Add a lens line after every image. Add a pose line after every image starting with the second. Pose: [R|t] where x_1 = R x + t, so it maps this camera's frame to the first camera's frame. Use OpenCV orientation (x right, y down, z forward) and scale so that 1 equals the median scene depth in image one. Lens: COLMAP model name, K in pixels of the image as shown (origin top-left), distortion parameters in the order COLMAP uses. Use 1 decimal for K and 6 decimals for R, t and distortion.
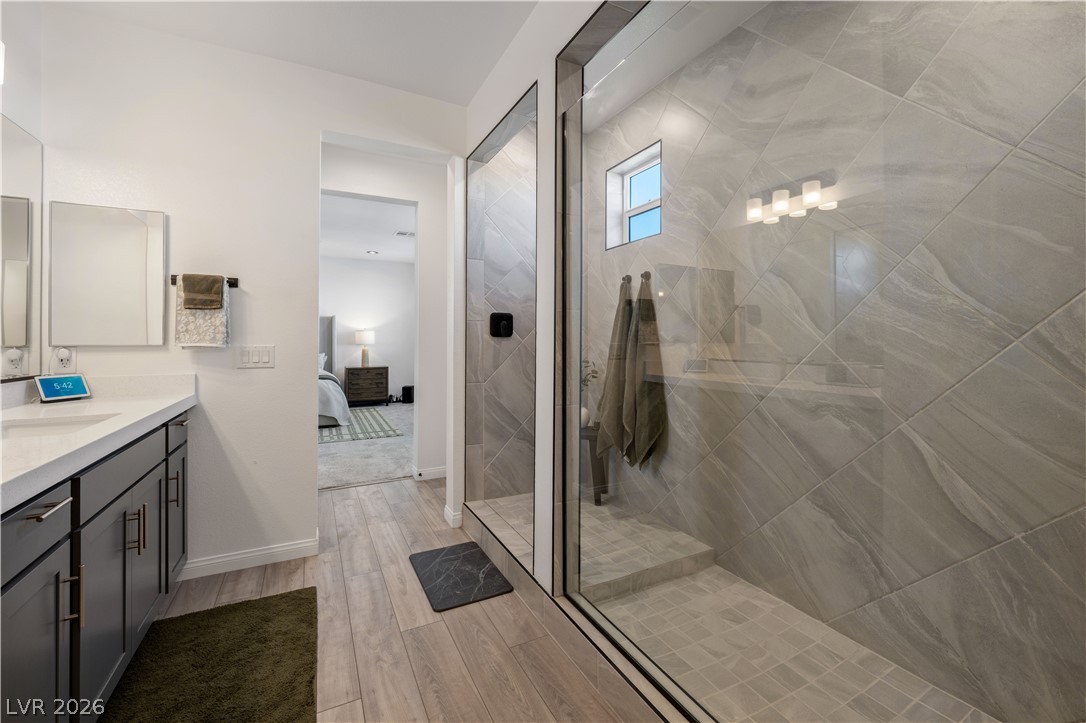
lens RADIAL K [[457.1, 0, 543.0], [0, 457.1, 336.7], [0, 0, 1]] dist [-0.000670, -0.000127]
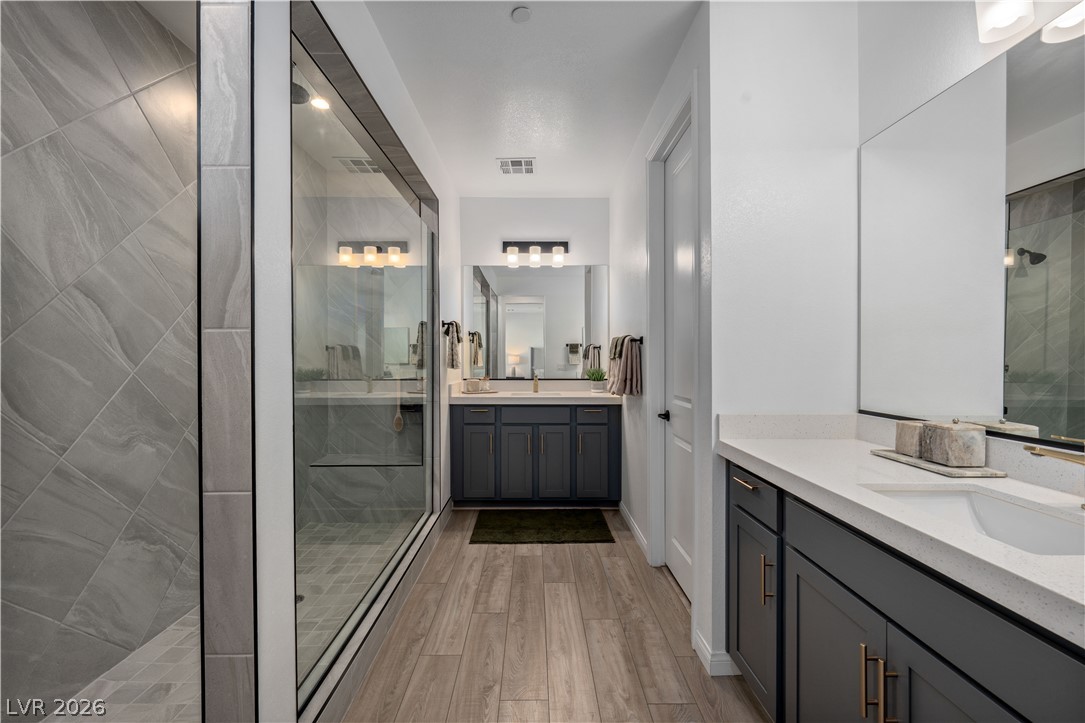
lens RADIAL K [[451.9, 0, 539.4], [0, 451.9, 358.4], [0, 0, 1]] dist [-0.000923, -0.000306]
pose [[-0.896484, -0.000464, 0.443076, -0.614375], [-0.002889, 0.999984, -0.004798, -0.019063], [-0.443067, -0.005581, -0.896471, 1.455690]]
